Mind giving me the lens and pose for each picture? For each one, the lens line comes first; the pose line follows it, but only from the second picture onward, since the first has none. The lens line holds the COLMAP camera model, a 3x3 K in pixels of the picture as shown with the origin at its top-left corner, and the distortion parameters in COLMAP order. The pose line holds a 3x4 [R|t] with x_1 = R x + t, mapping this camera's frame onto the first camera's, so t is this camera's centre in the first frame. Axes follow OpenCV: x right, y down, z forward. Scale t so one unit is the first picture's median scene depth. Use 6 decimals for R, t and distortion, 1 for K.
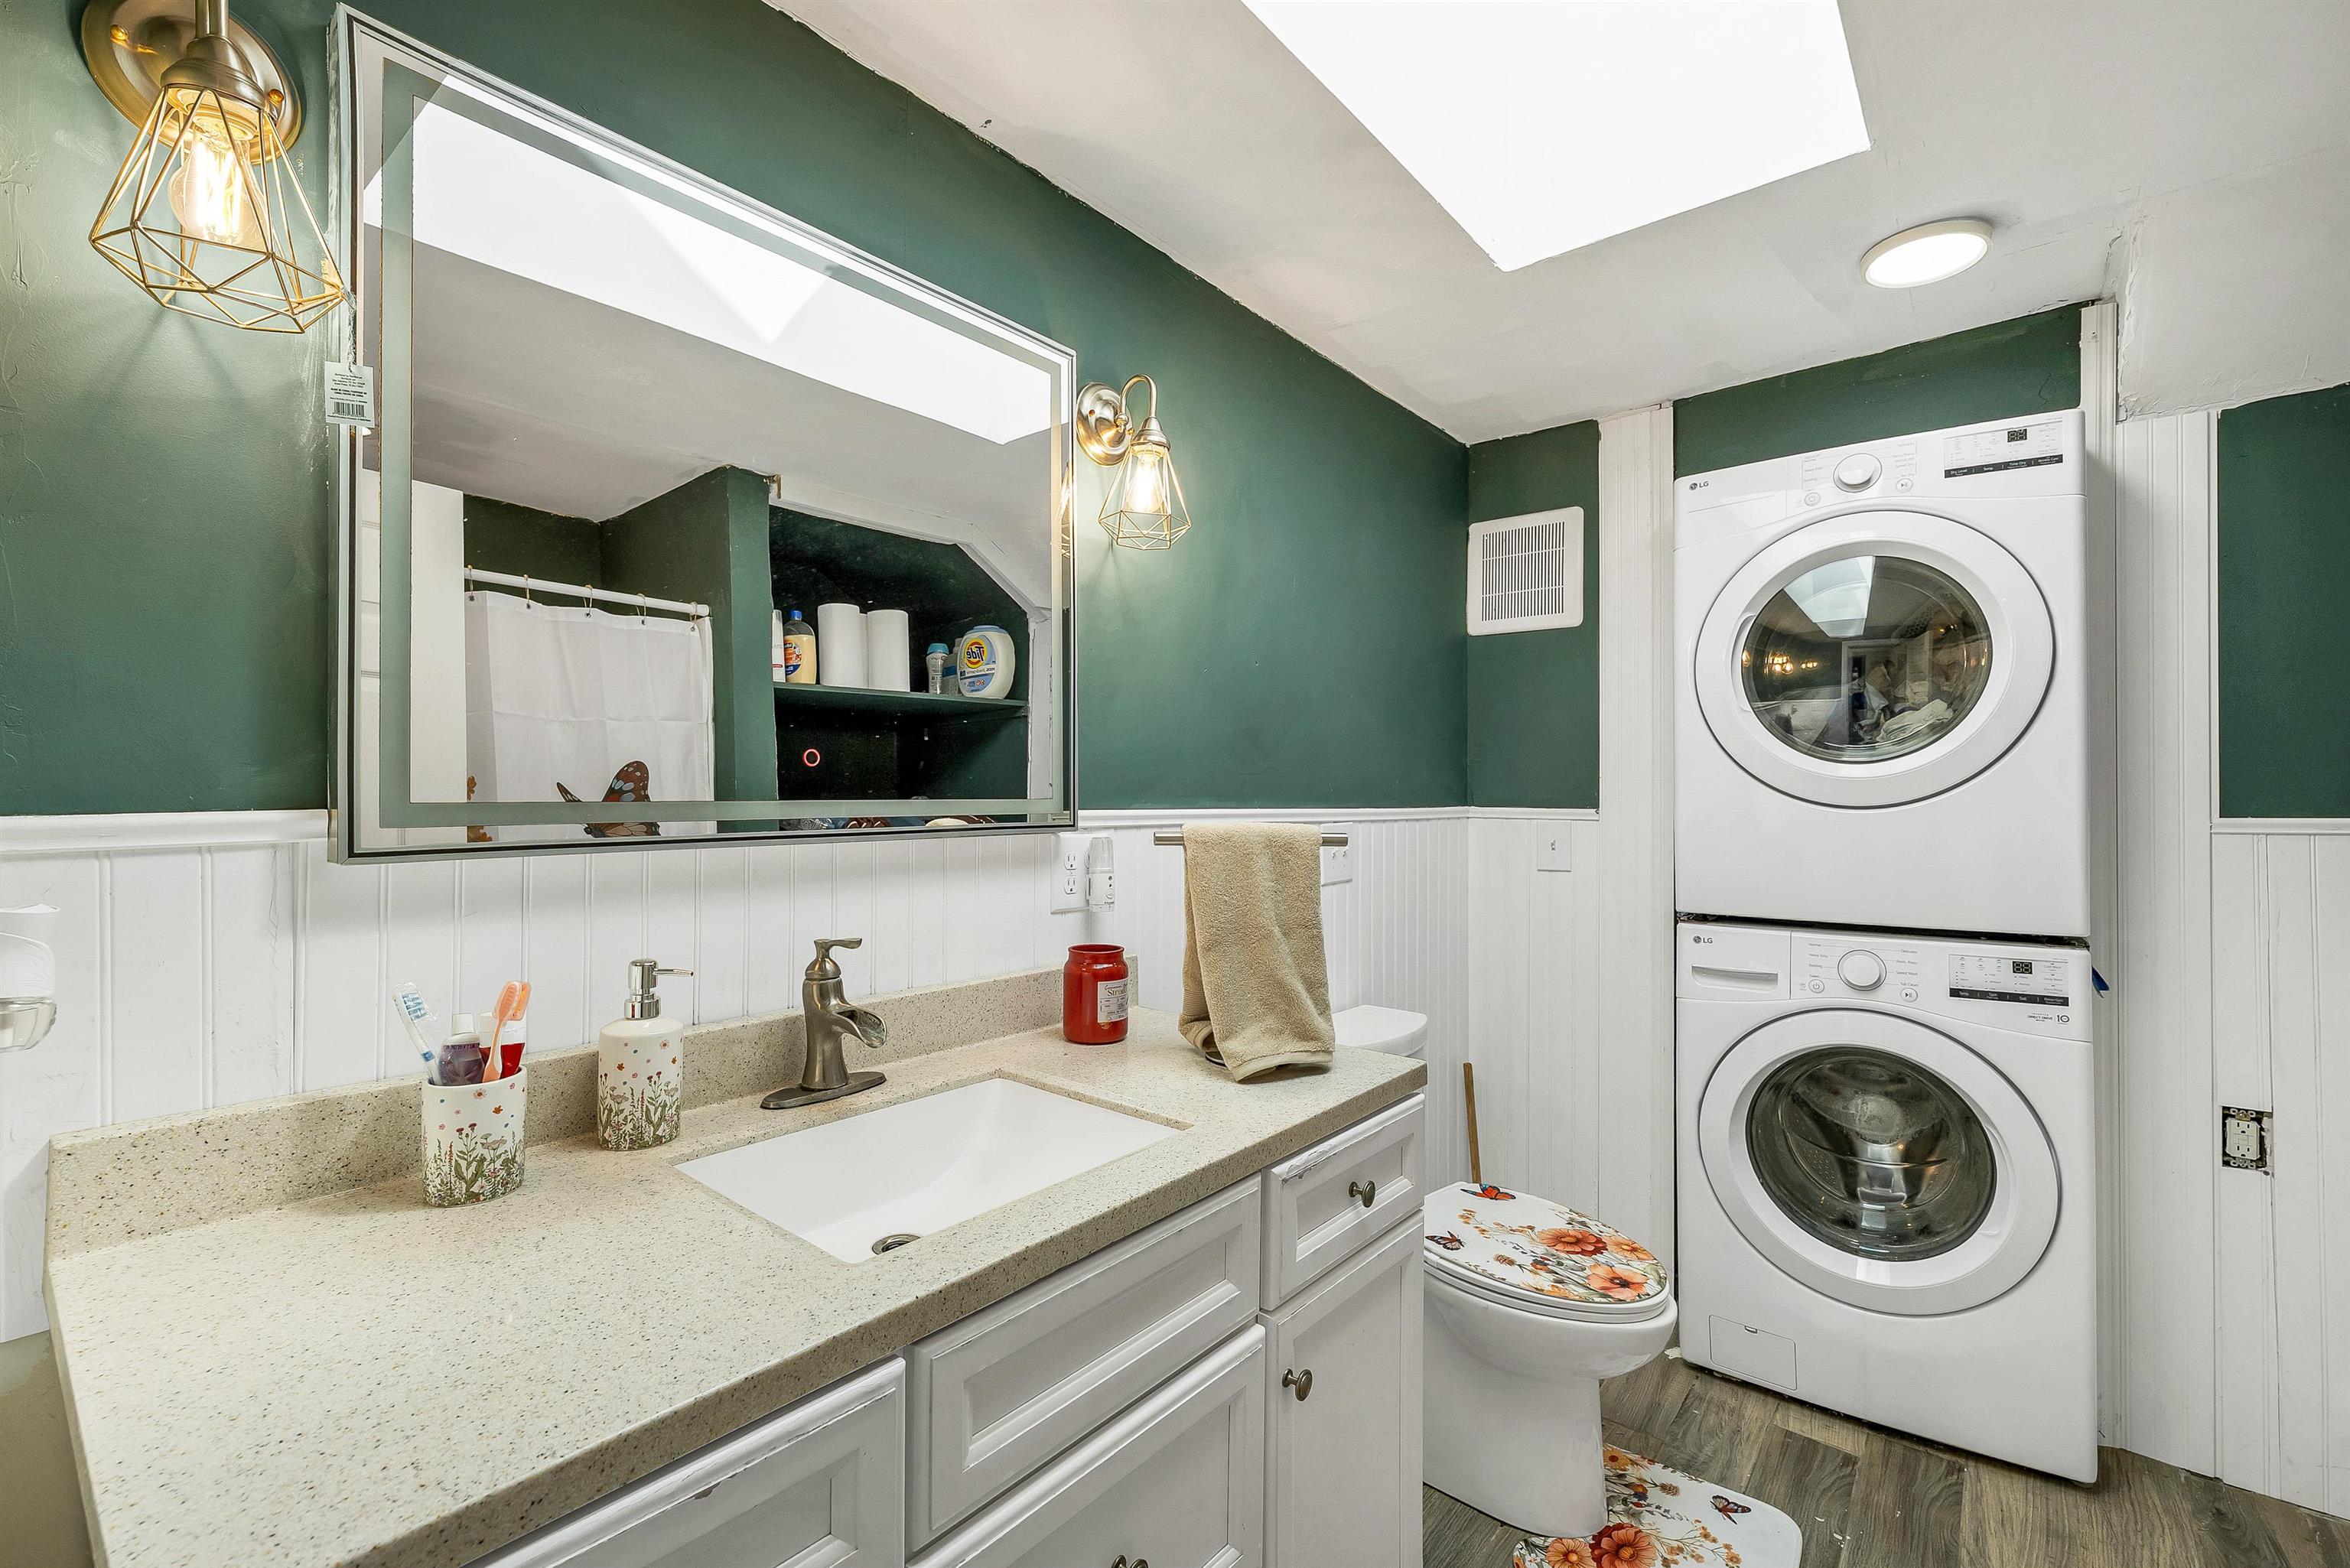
lens RADIAL K [[974.5, 0, 1171.4], [0, 974.5, 792.3], [0, 0, 1]] dist [-0.001249, -0.000079]
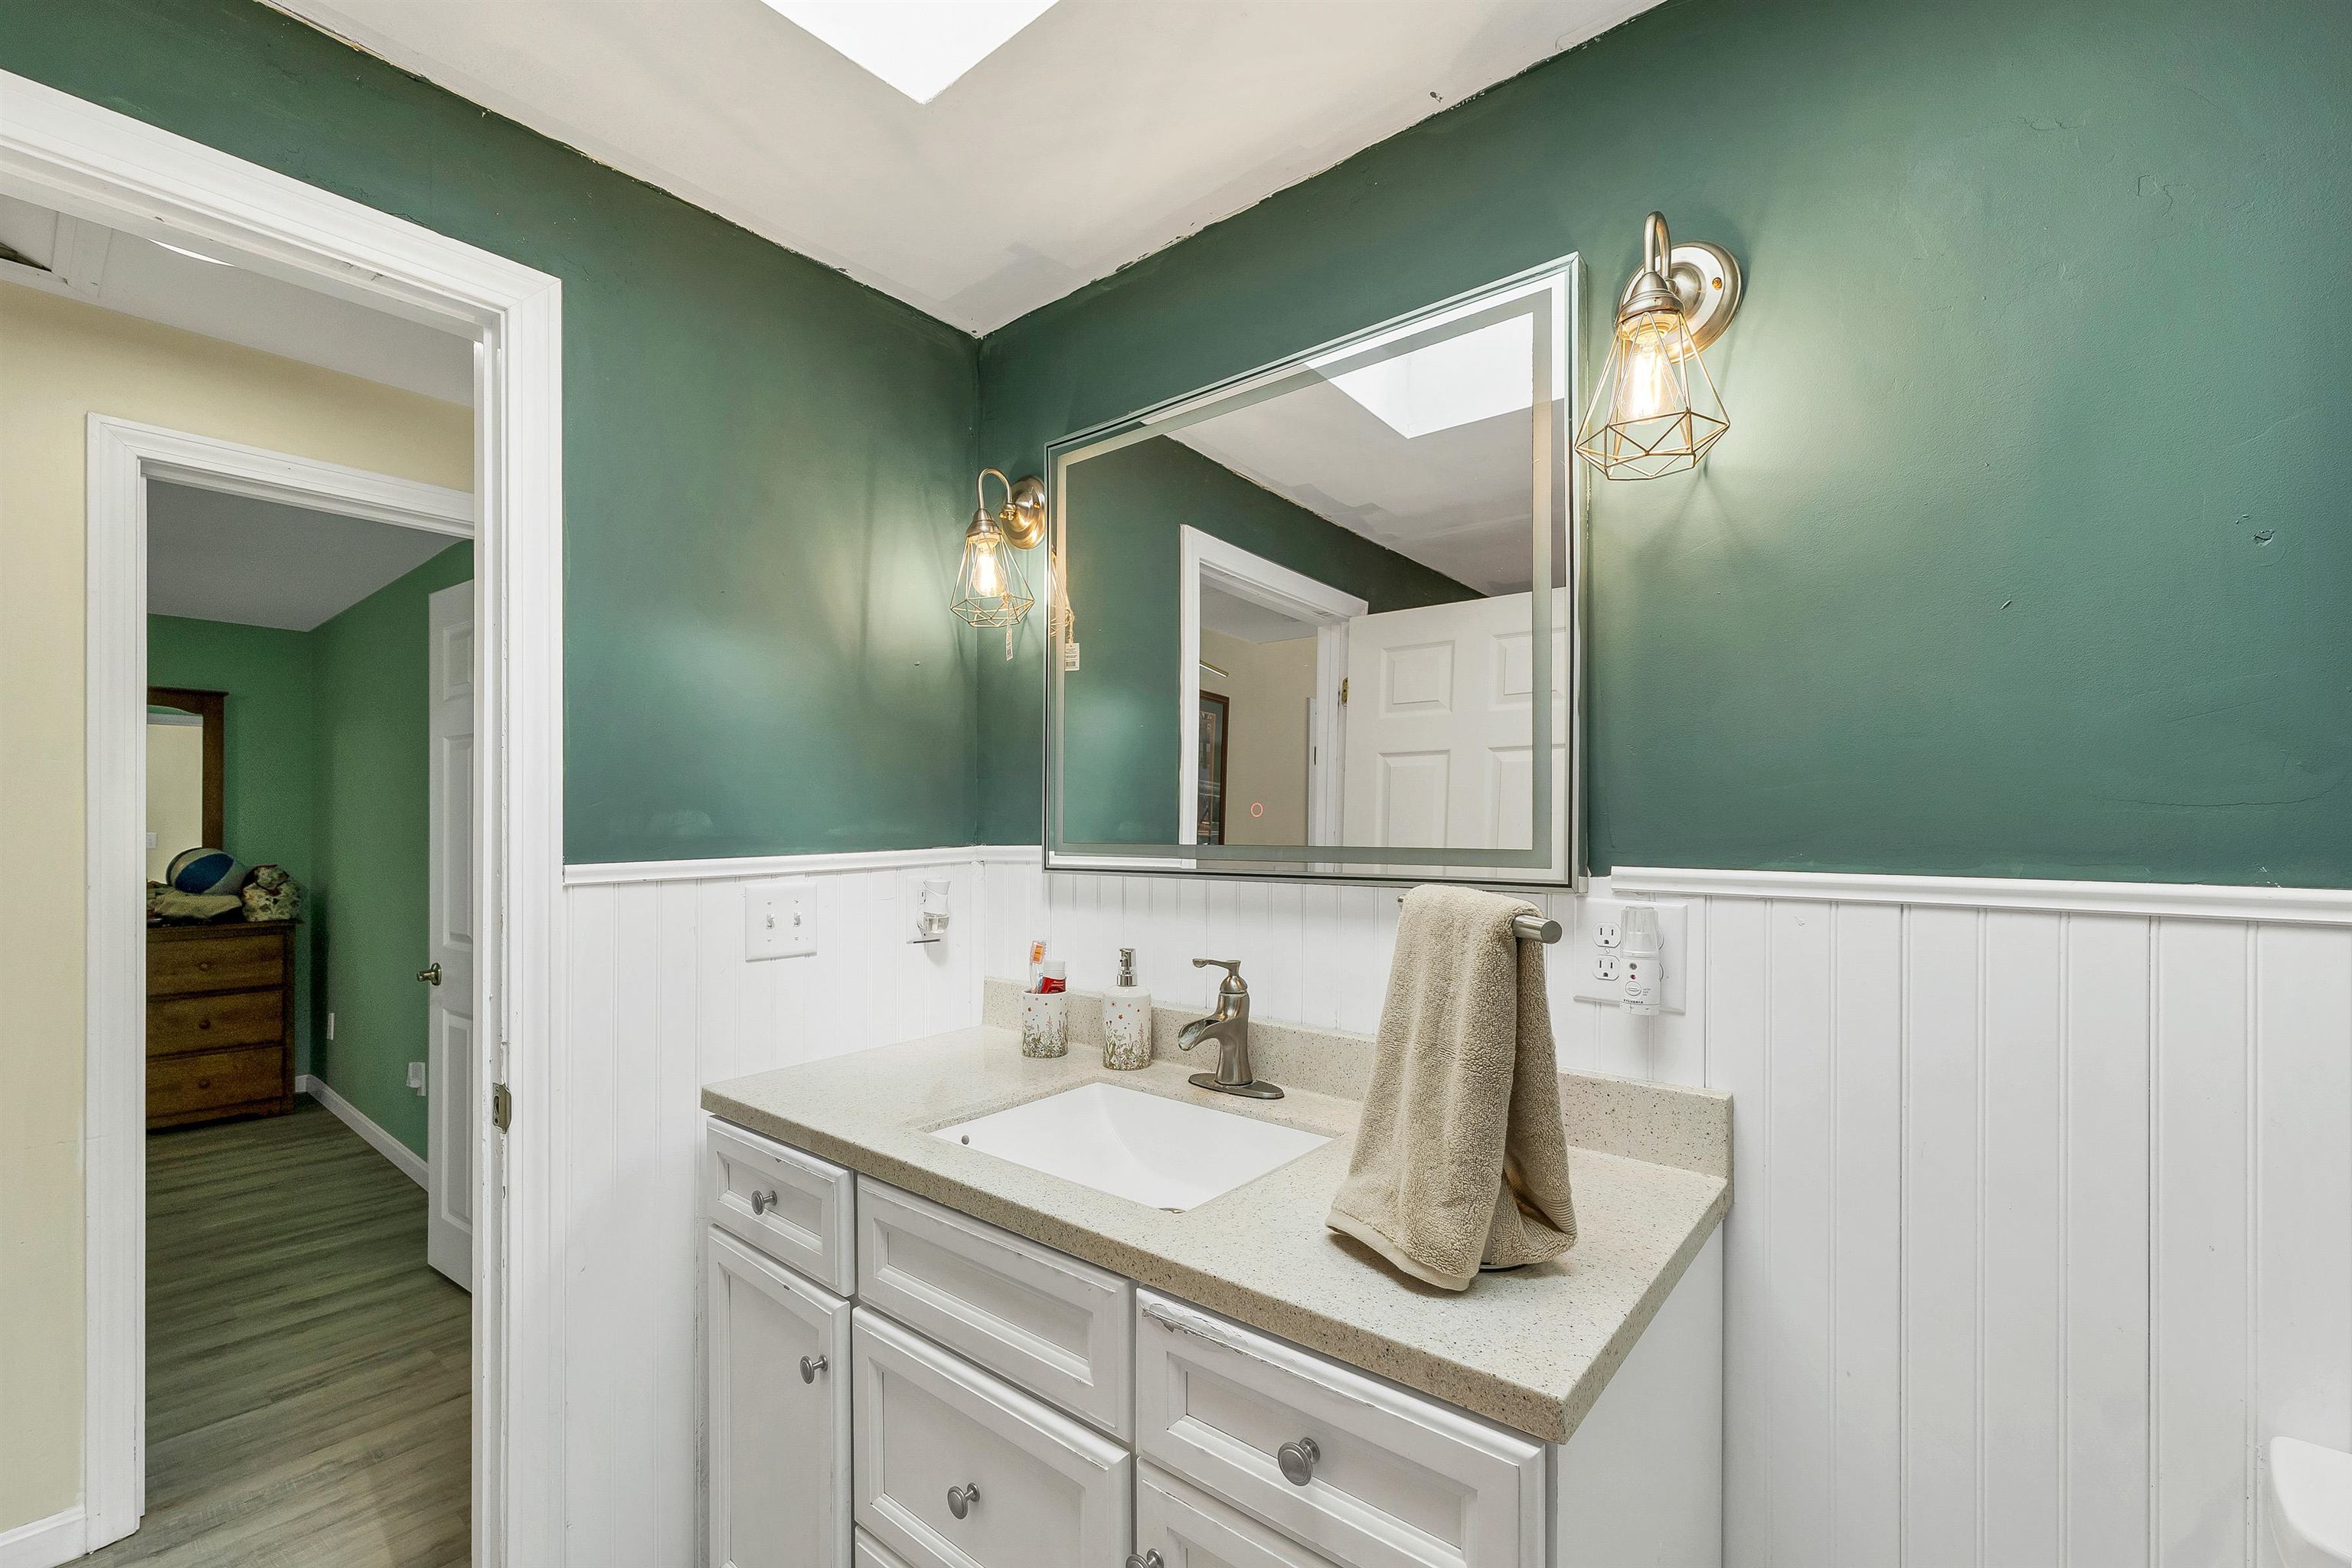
lens RADIAL K [[956.5, 0, 1182.6], [0, 956.5, 834.2], [0, 0, 1]] dist [-0.000488, 0.000173]
pose [[0.037874, 0.000607, -0.999282, 0.911289], [-0.005484, 0.999985, 0.000400, -0.006818], [0.999267, 0.005465, 0.037877, 0.981932]]
